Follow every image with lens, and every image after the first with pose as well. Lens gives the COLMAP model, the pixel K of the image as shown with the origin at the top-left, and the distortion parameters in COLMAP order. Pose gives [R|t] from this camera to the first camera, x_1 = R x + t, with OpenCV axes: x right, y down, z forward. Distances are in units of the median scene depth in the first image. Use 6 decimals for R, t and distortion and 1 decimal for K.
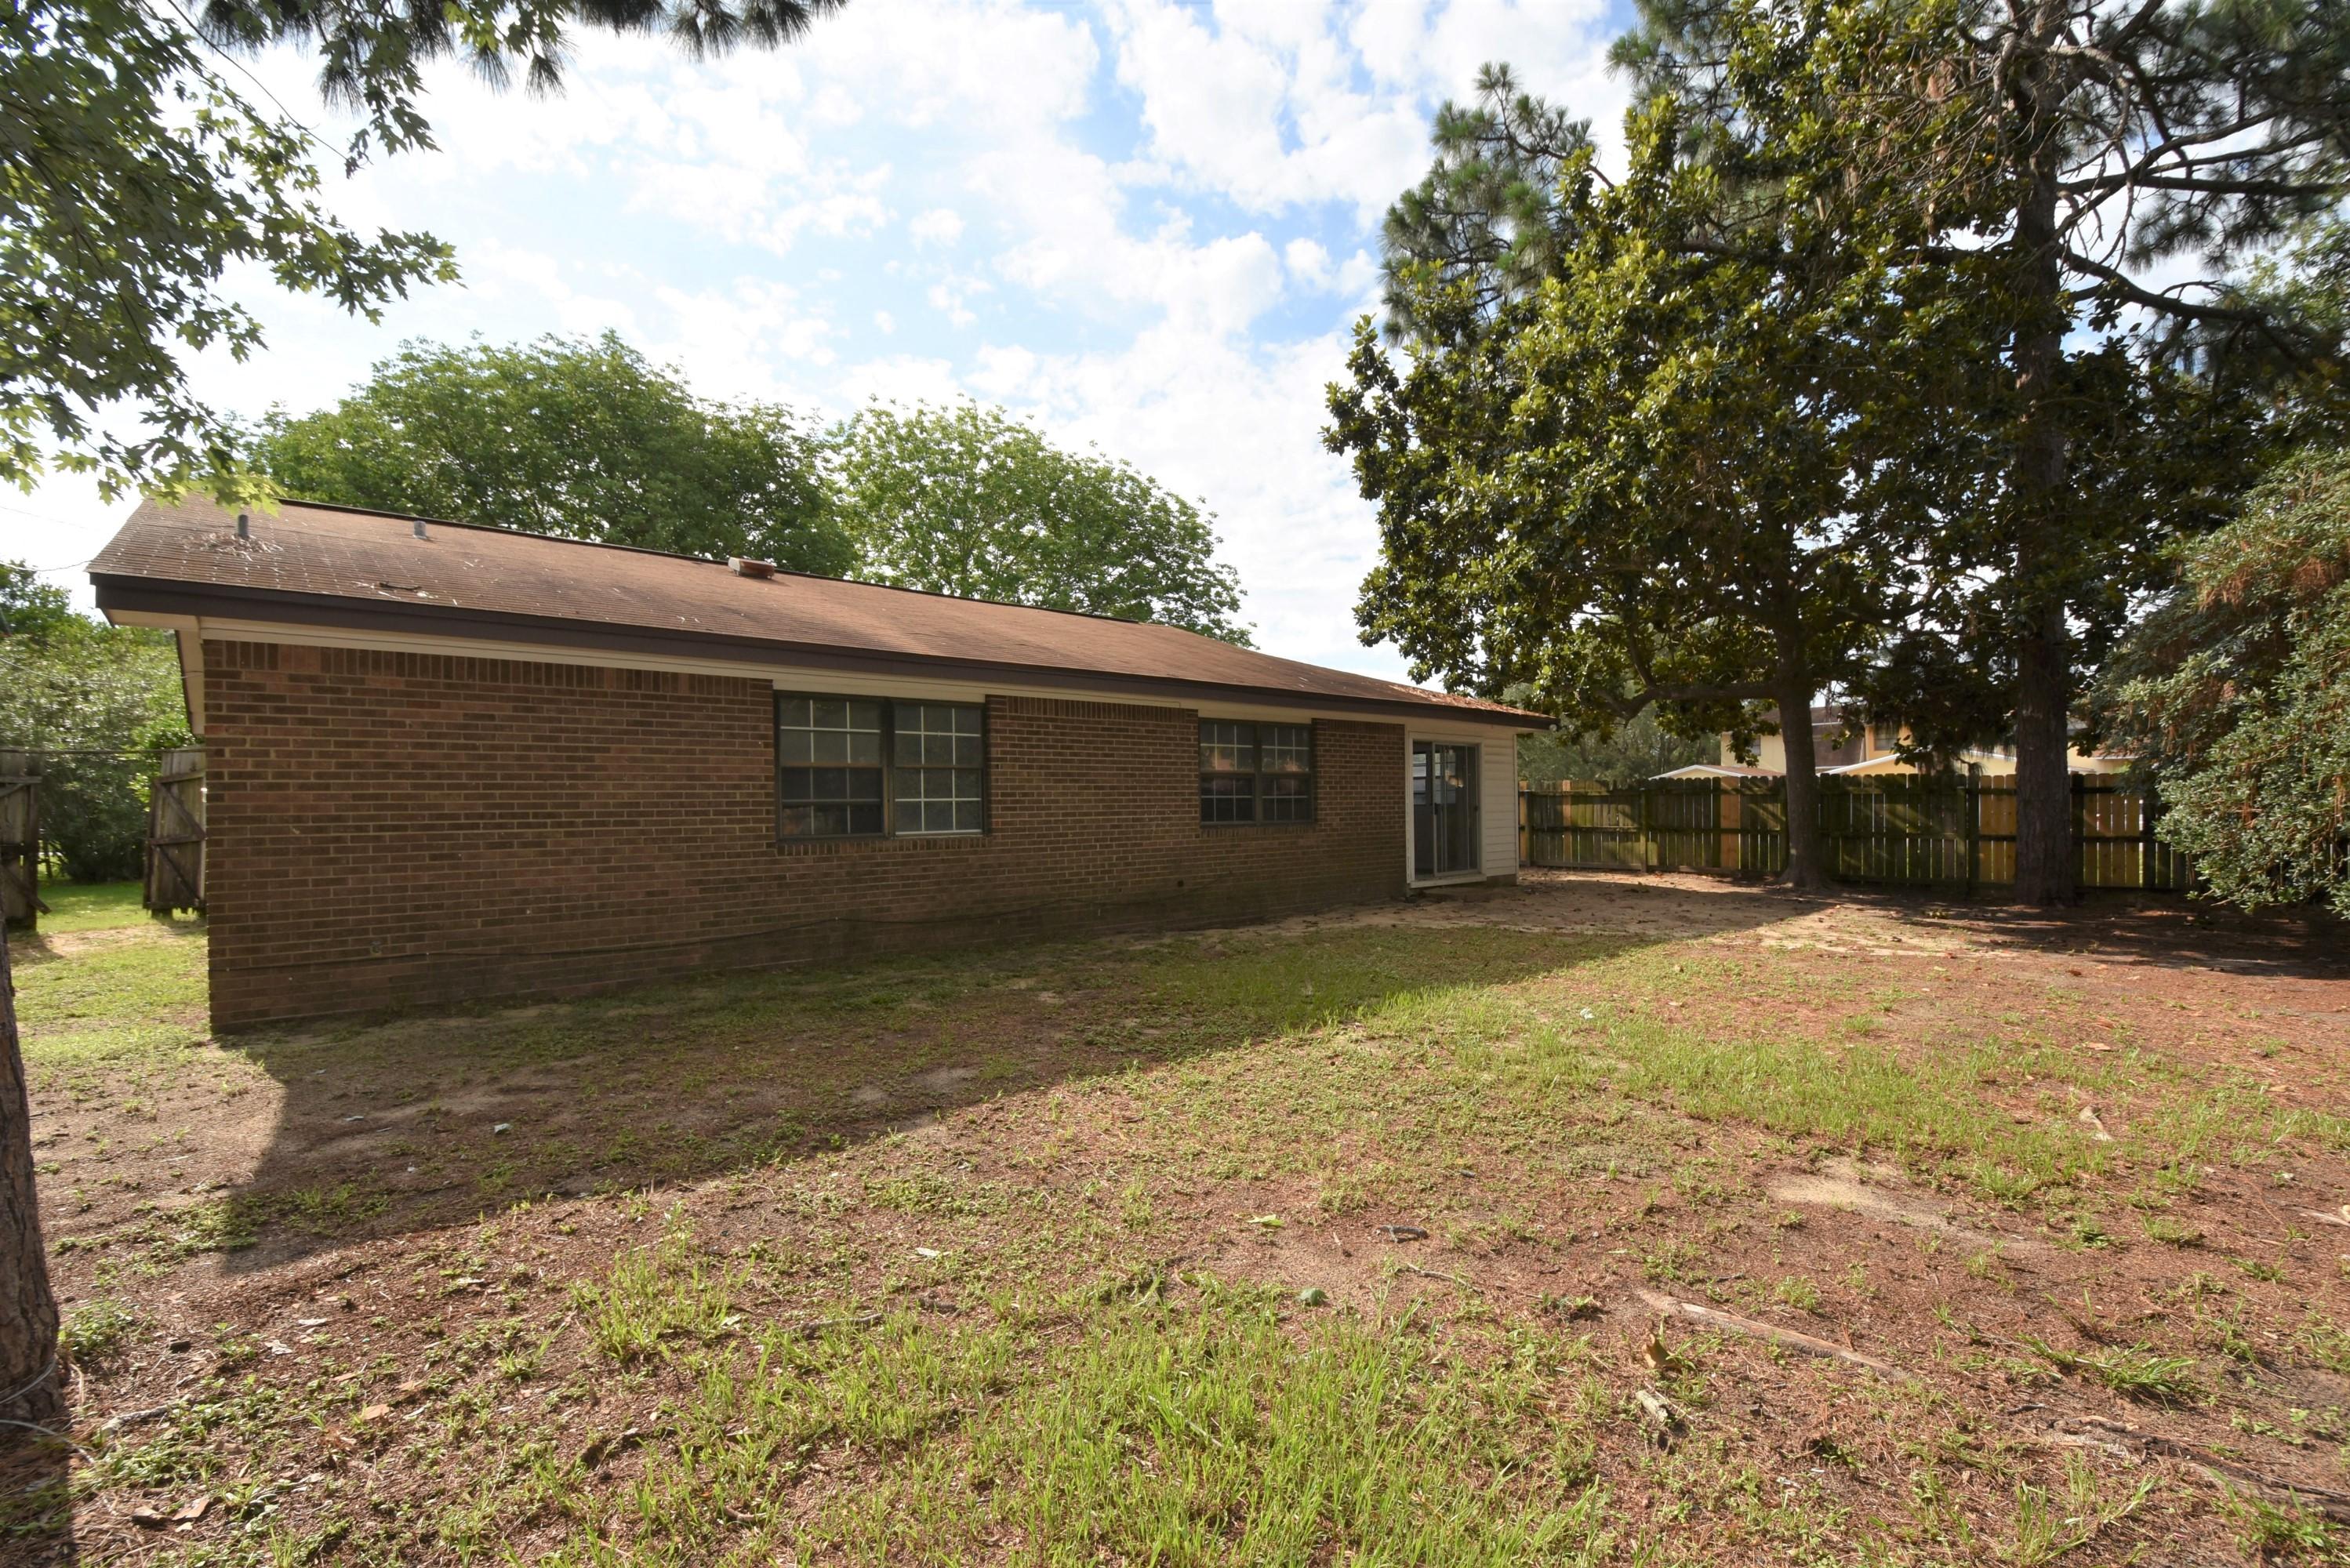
lens RADIAL K [[1028.0, 0, 1173.4], [0, 1028.0, 795.4], [0, 0, 1]] dist [0.009448, -0.014106]
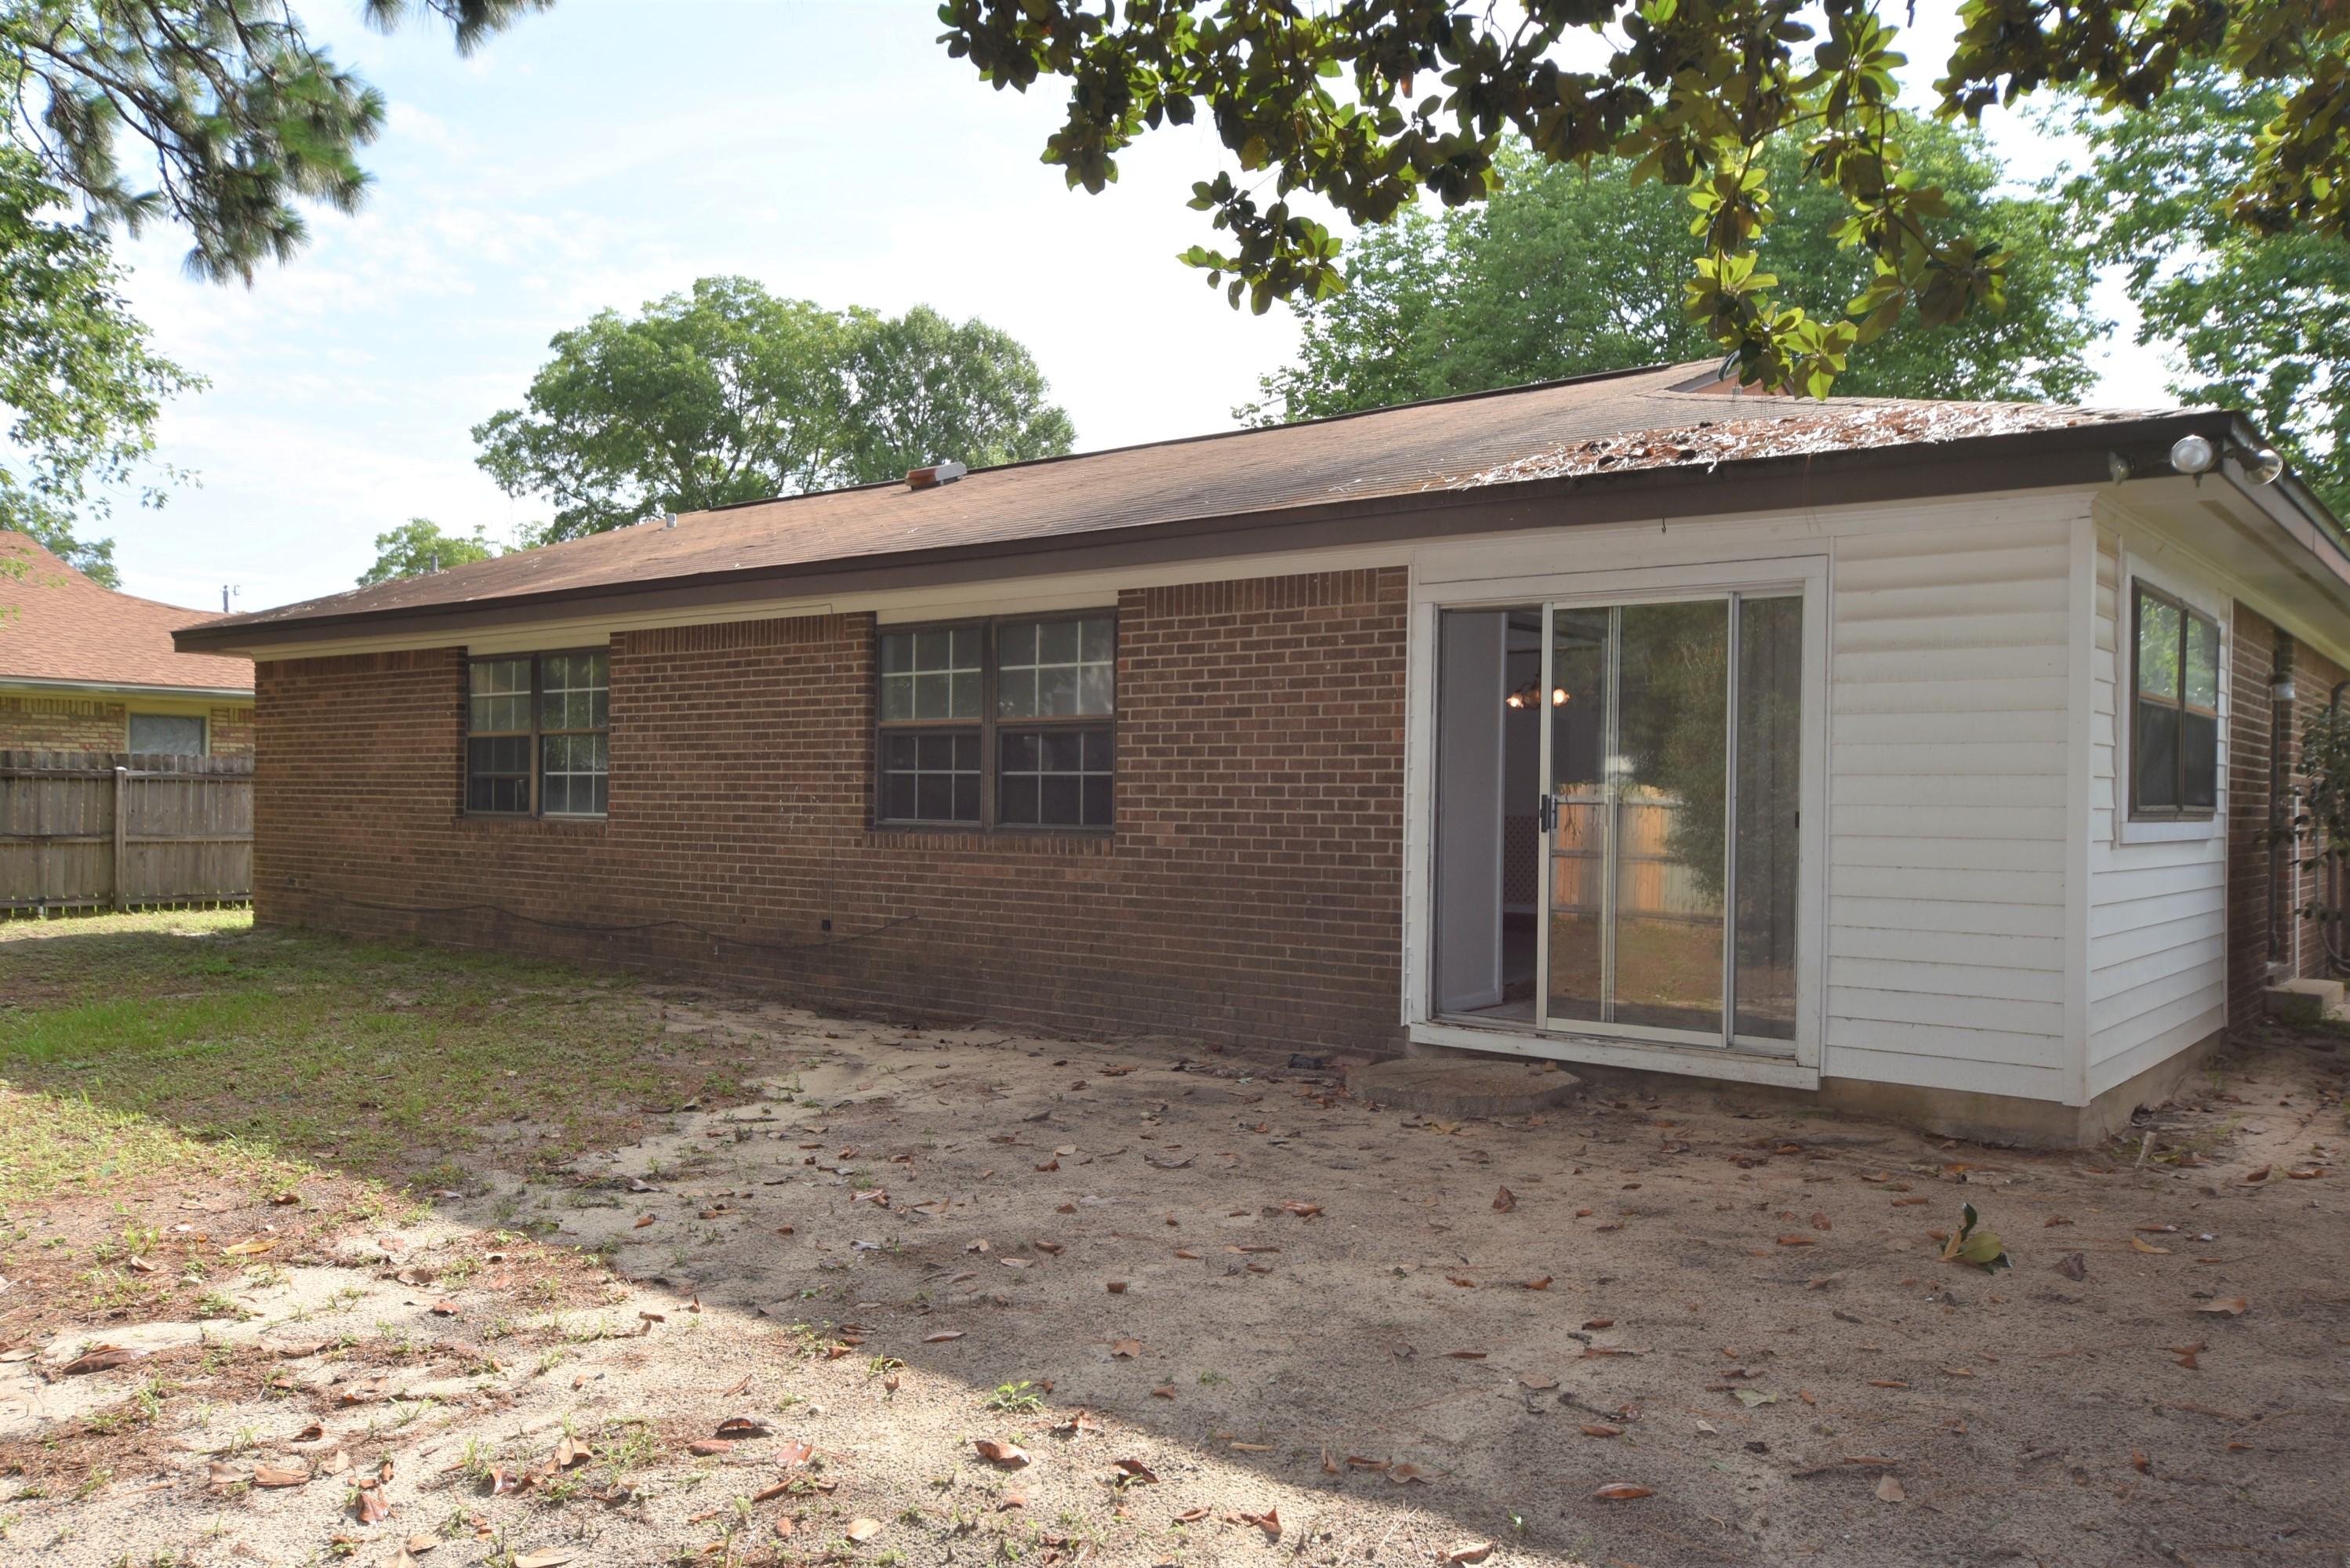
lens RADIAL K [[1785.6, 0, 1171.8], [0, 1785.6, 784.6], [0, 0, 1]] dist [0.008366, 0.001042]
pose [[0.155800, 0.022404, -0.987534, 0.990316], [0.009171, 0.999667, 0.024126, -0.013264], [0.987746, -0.012815, 0.155543, 1.022081]]
